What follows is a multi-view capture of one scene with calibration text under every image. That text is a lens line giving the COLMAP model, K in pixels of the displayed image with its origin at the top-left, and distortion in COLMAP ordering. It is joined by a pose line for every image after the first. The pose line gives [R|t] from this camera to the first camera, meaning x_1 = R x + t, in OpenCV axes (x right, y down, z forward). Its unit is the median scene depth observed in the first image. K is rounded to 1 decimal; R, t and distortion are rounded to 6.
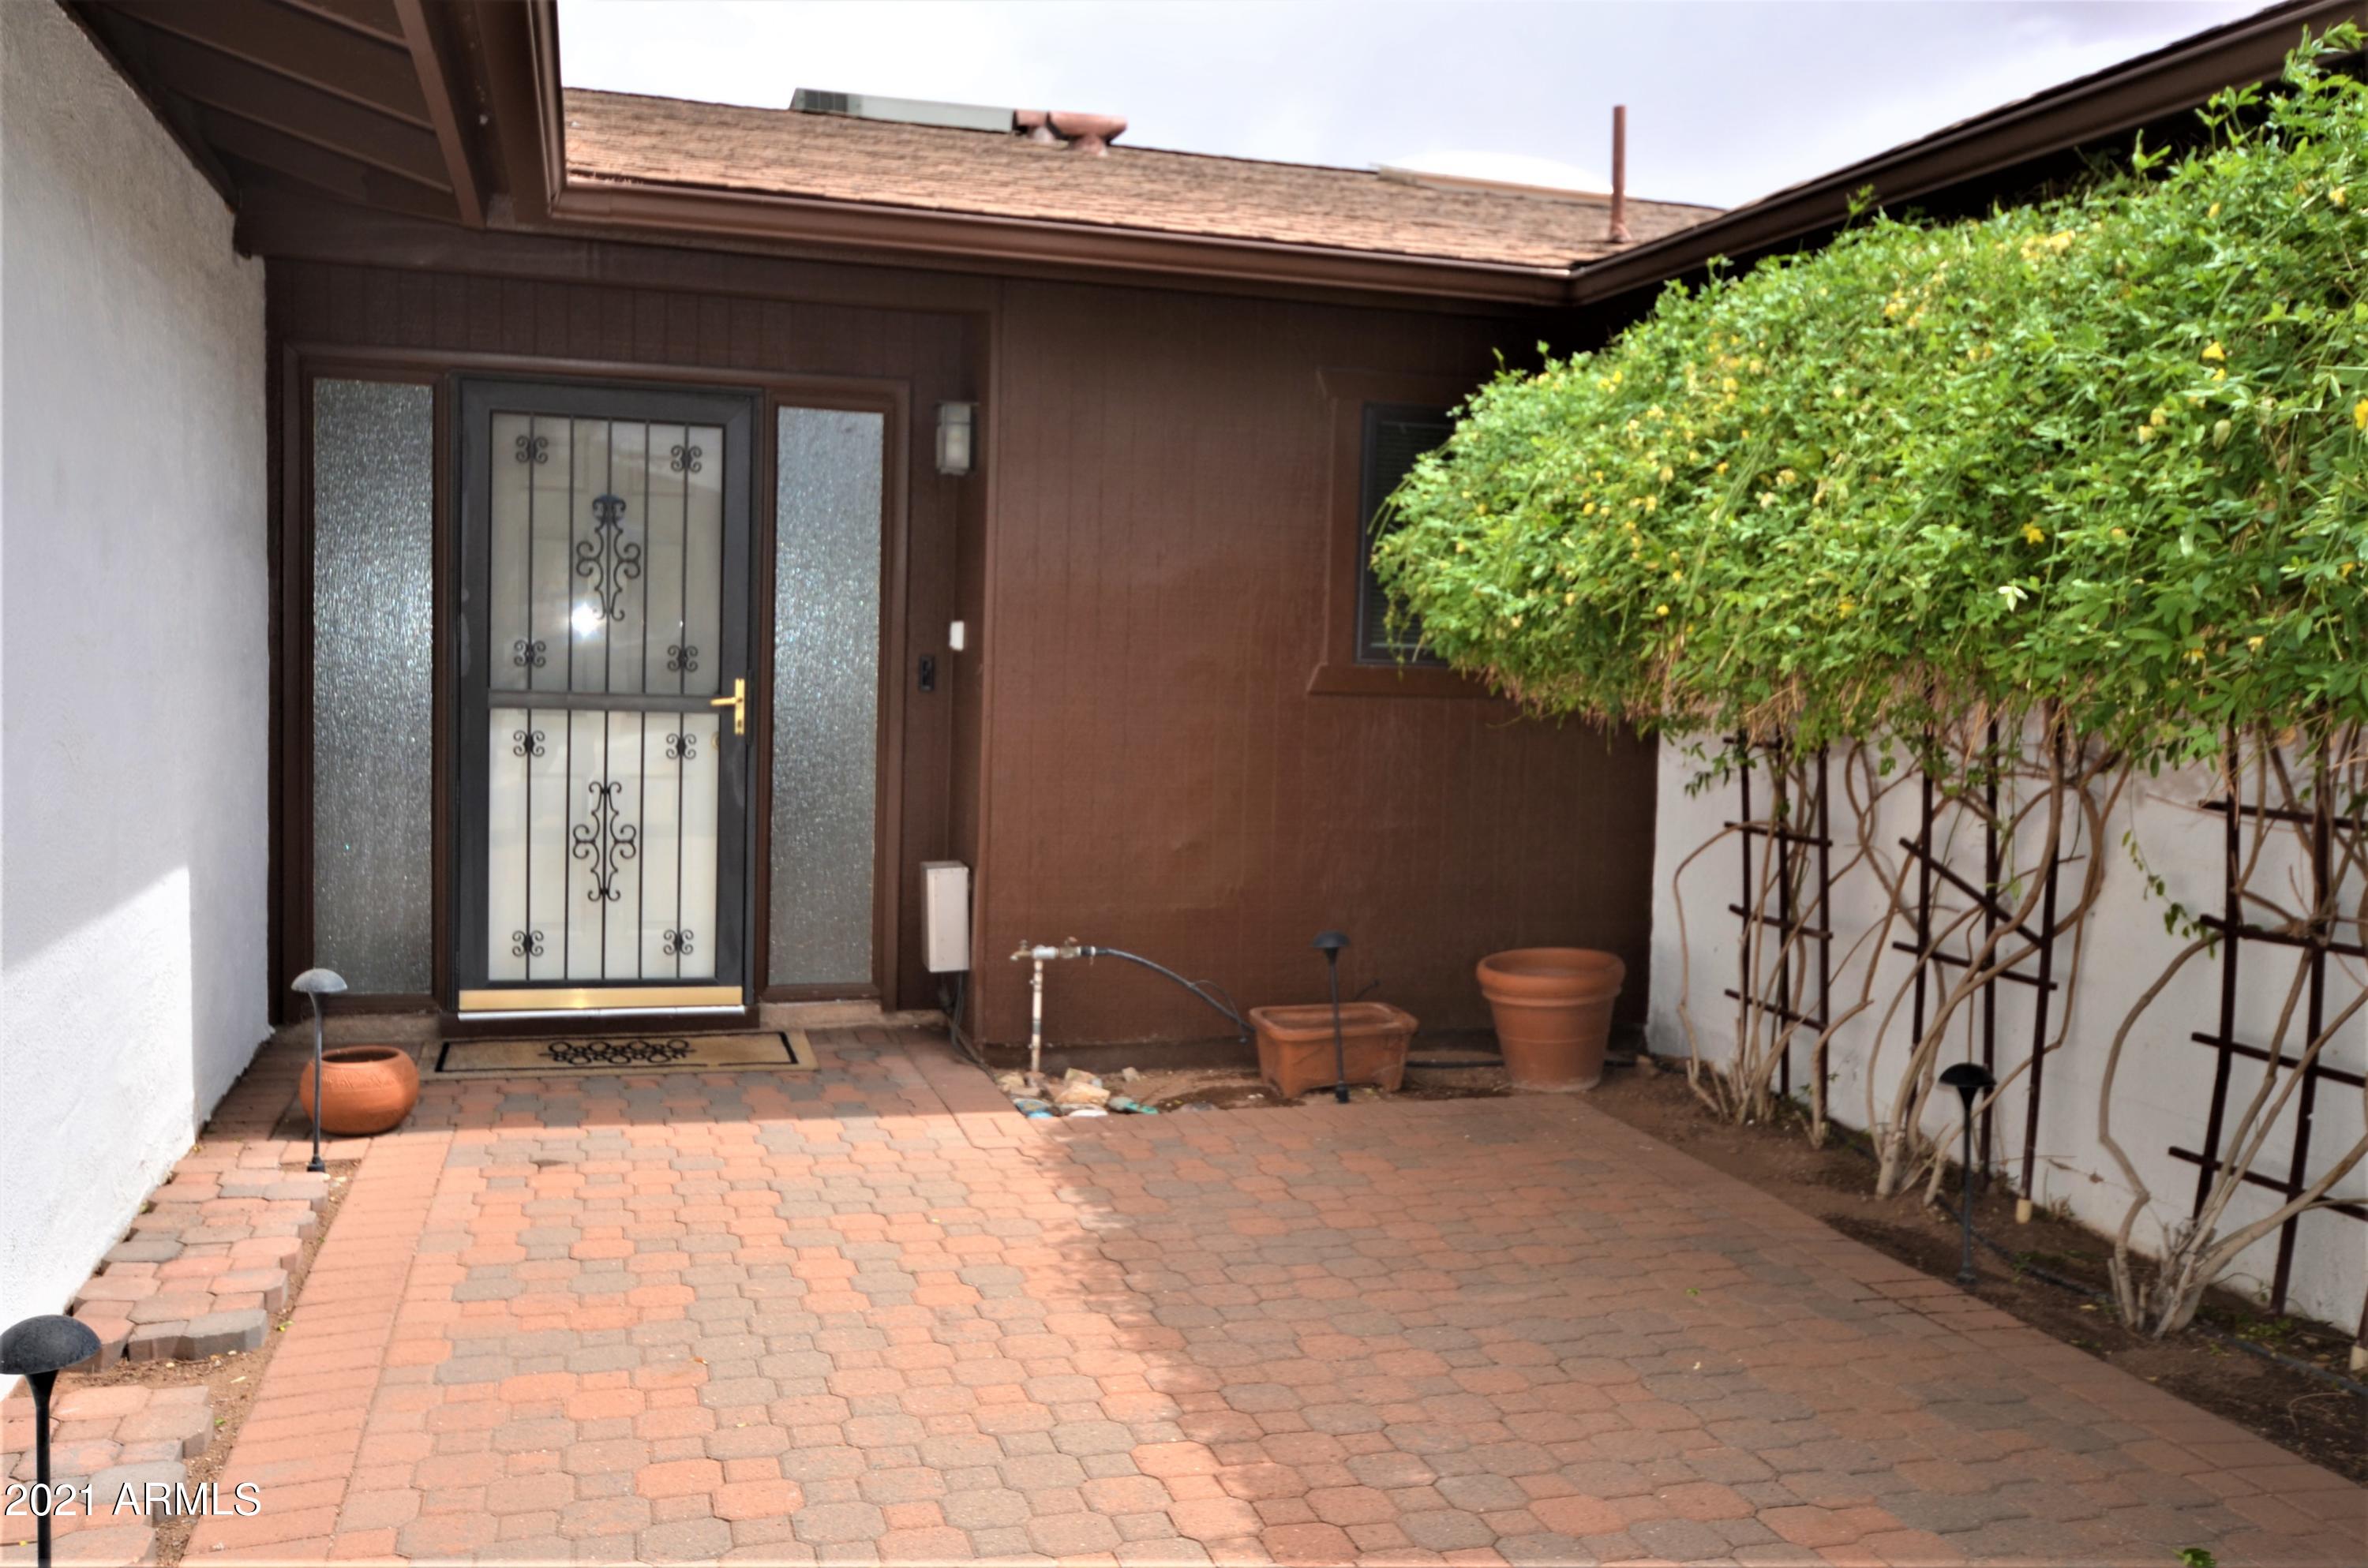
lens RADIAL K [[1991.8, 0, 1184.0], [0, 1991.8, 784.0], [0, 0, 1]] dist [0.004800, 0.041883]
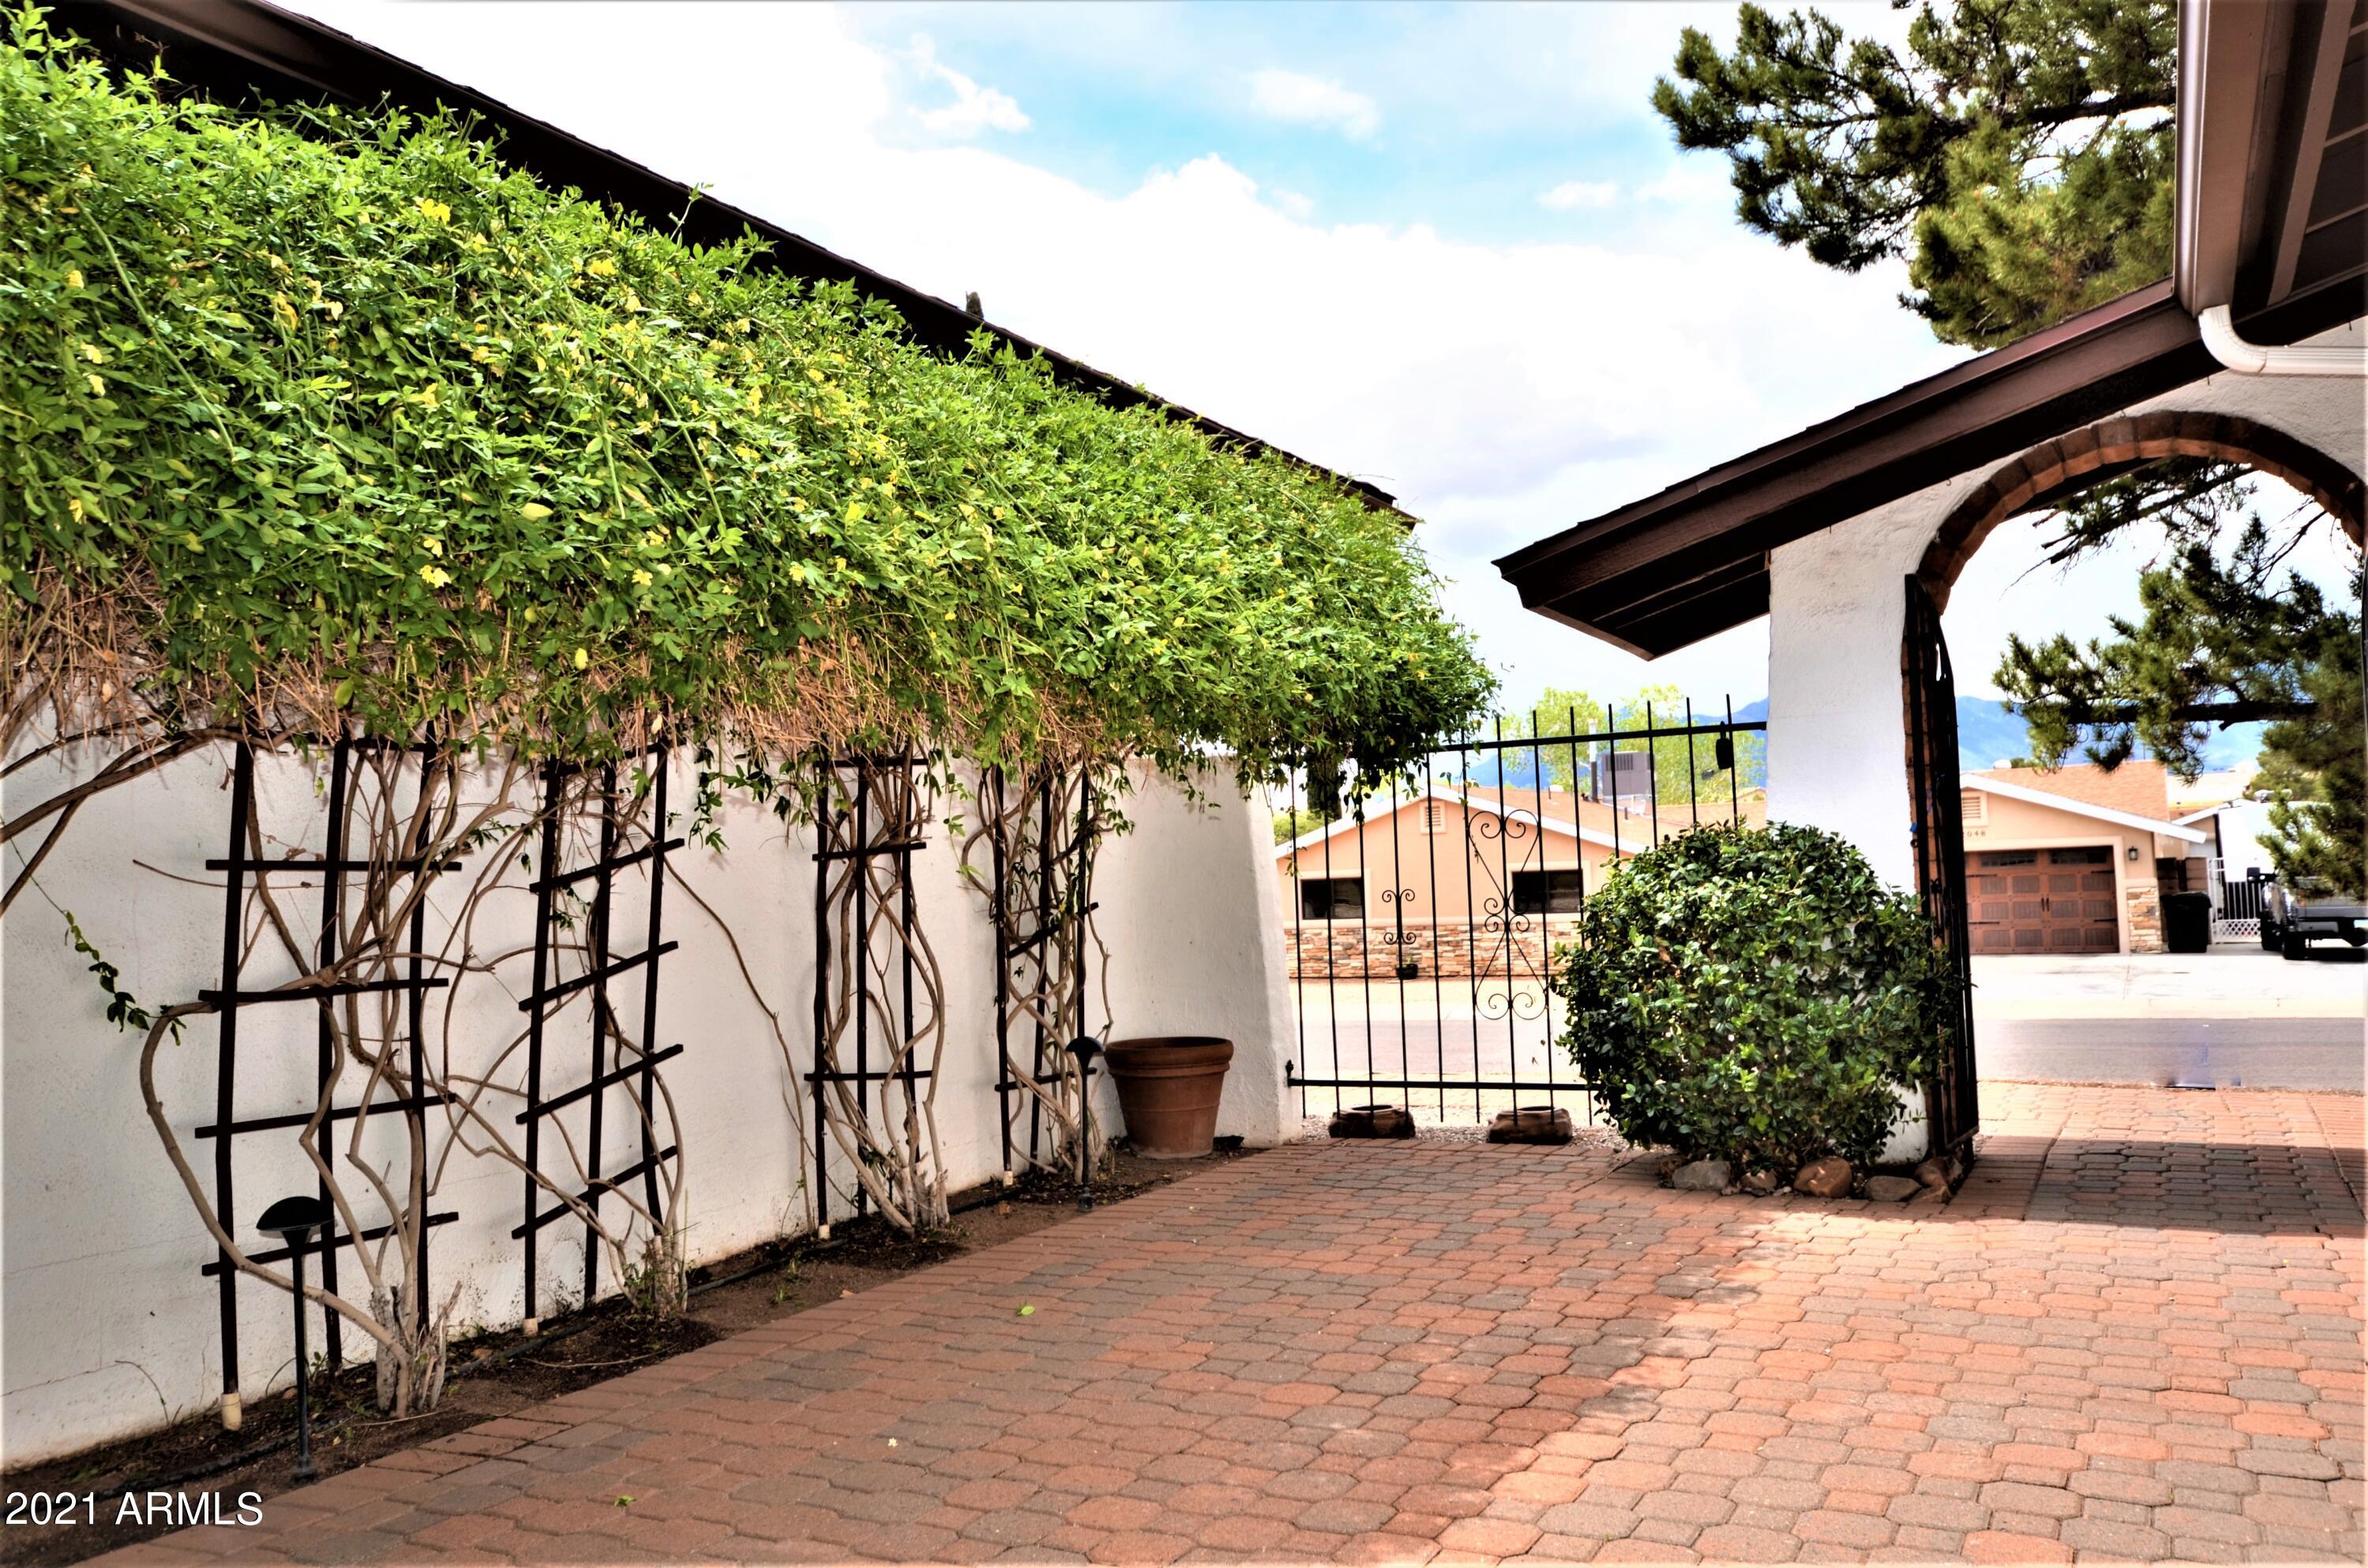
lens RADIAL K [[1947.0, 0, 1184.0], [0, 1947.0, 784.0], [0, 0, 1]] dist [-0.001232, 0.001313]
pose [[-0.714611, 0.021347, 0.699197, -0.423876], [0.064415, 0.997296, 0.035387, -0.027743], [-0.696550, 0.070326, -0.714053, 1.386526]]
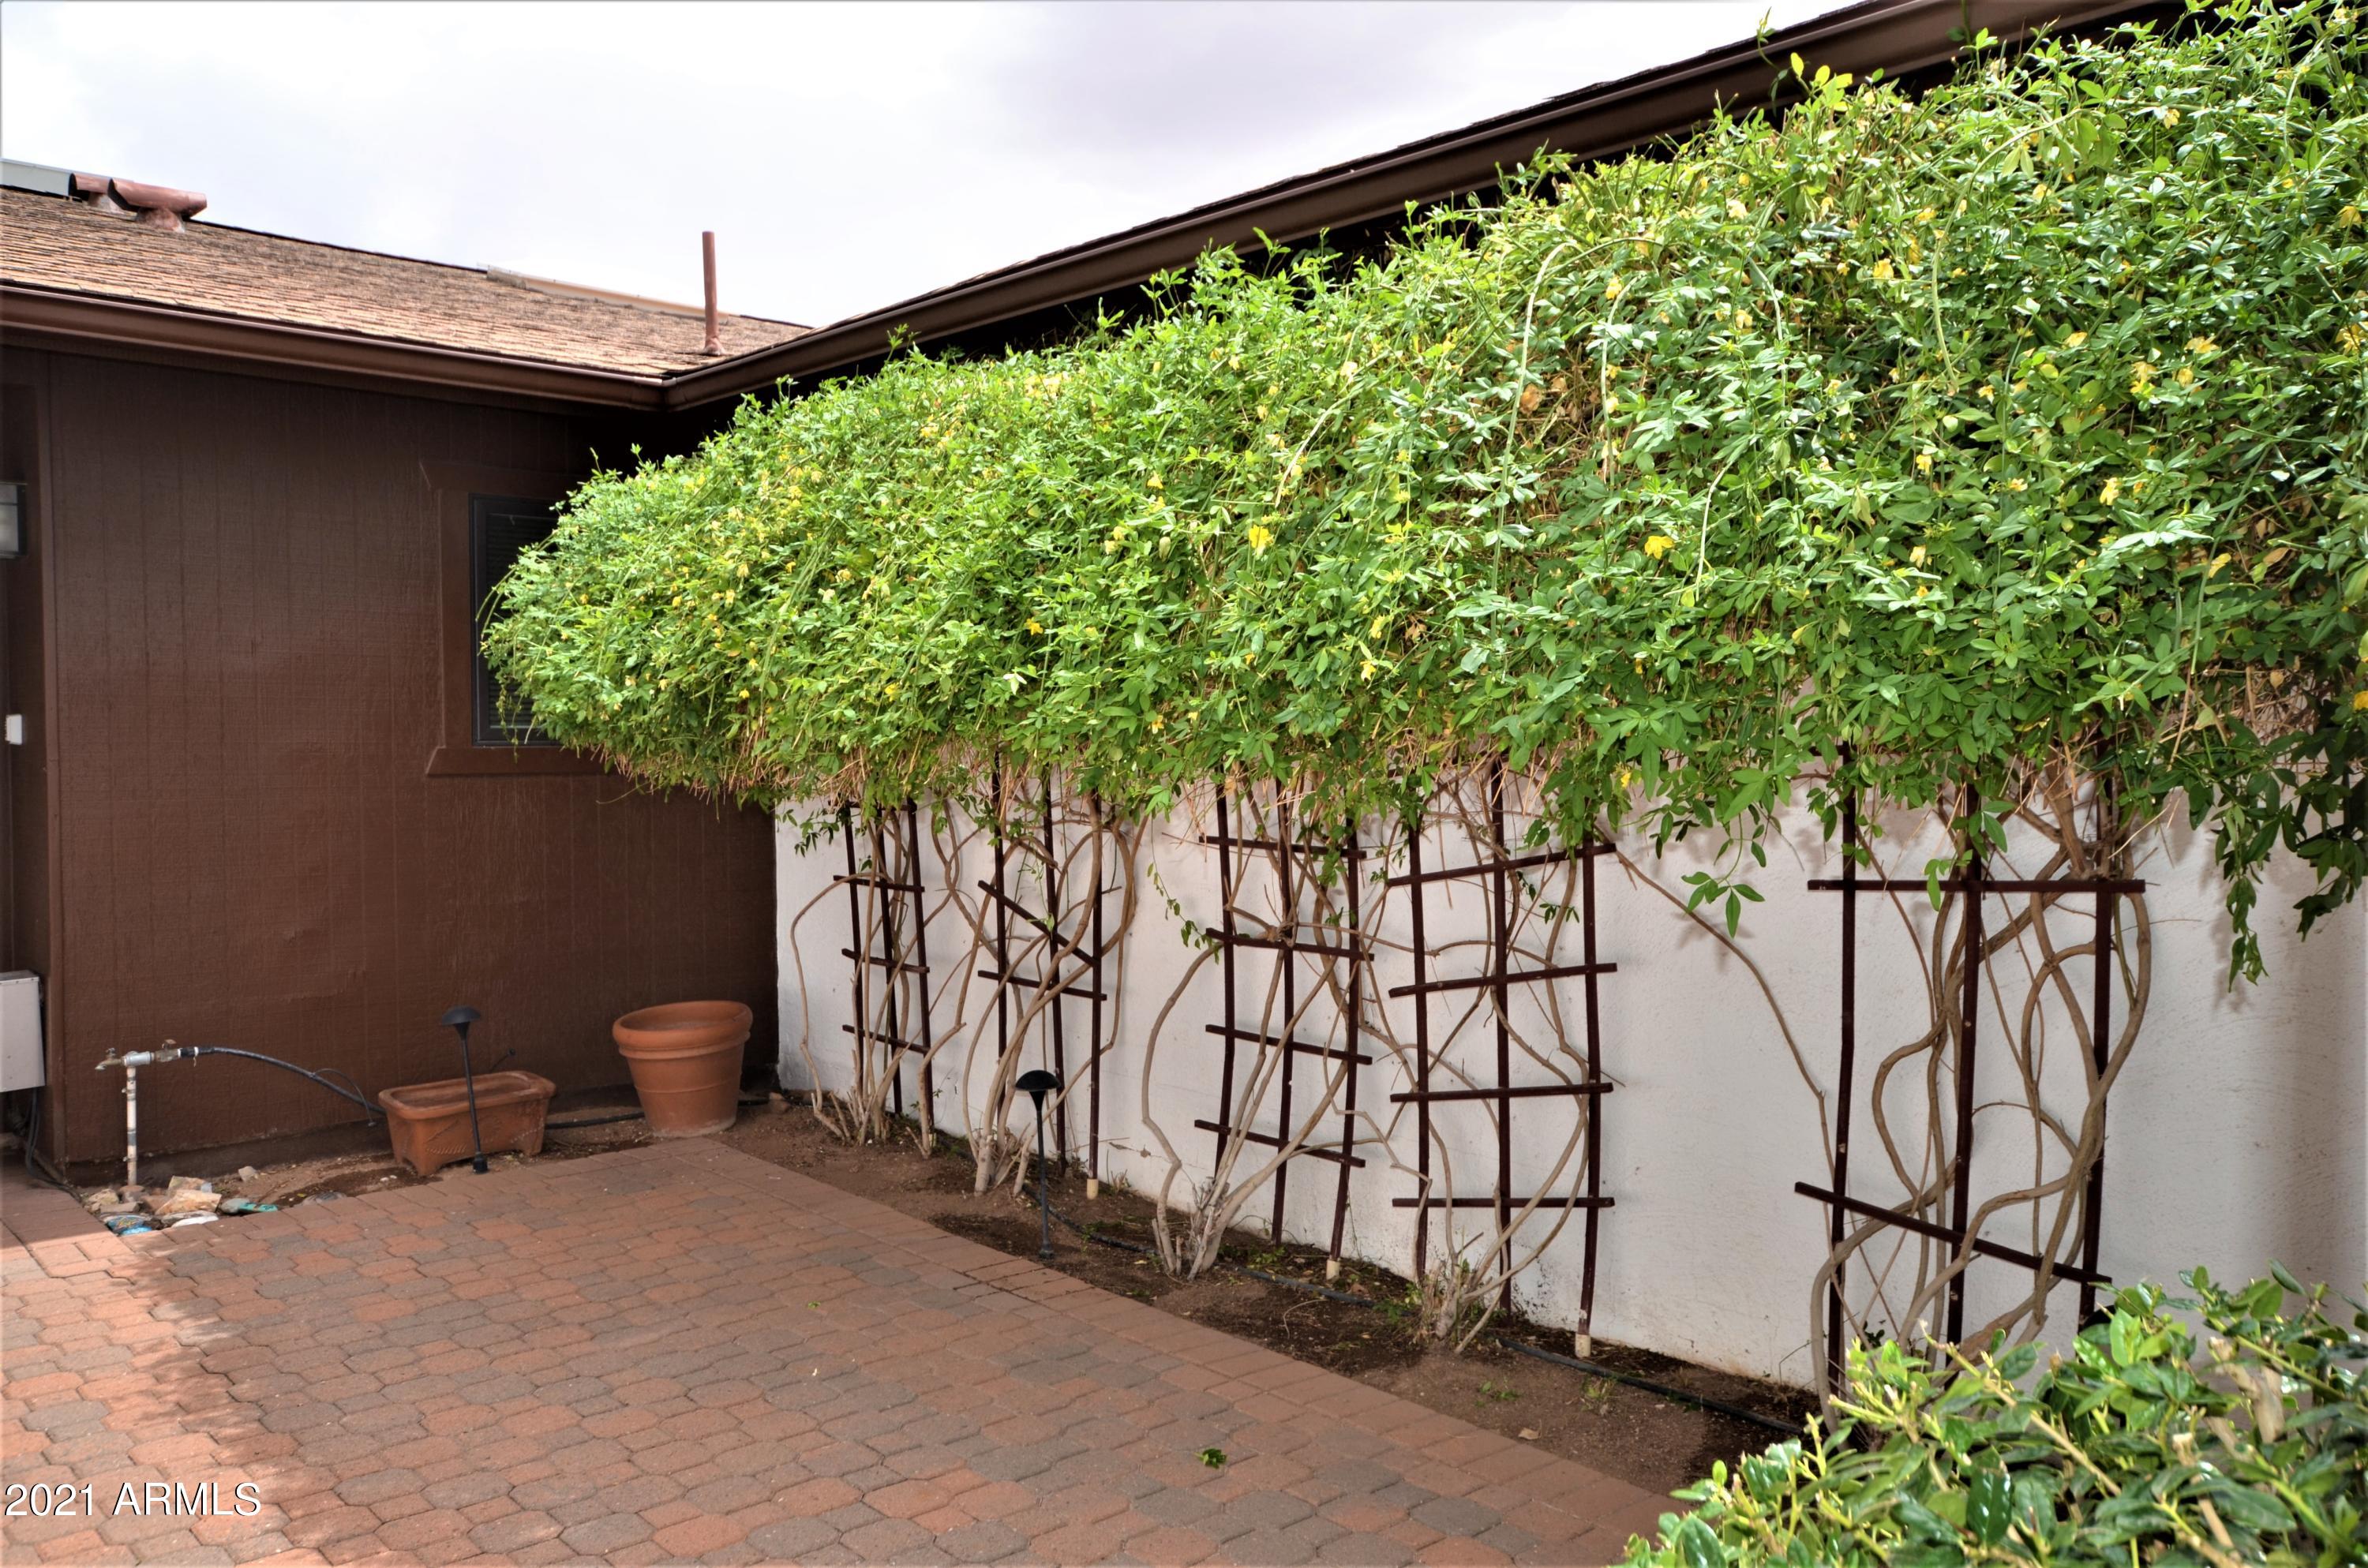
lens RADIAL K [[1815.8, 0, 1184.0], [0, 1815.8, 784.0], [0, 0, 1]] dist [0.001900, 0.048097]
pose [[0.907133, -0.043196, 0.418621, 0.030821], [0.055232, 0.998334, -0.016671, -0.005577], [-0.417204, 0.038244, 0.908008, -0.012623]]
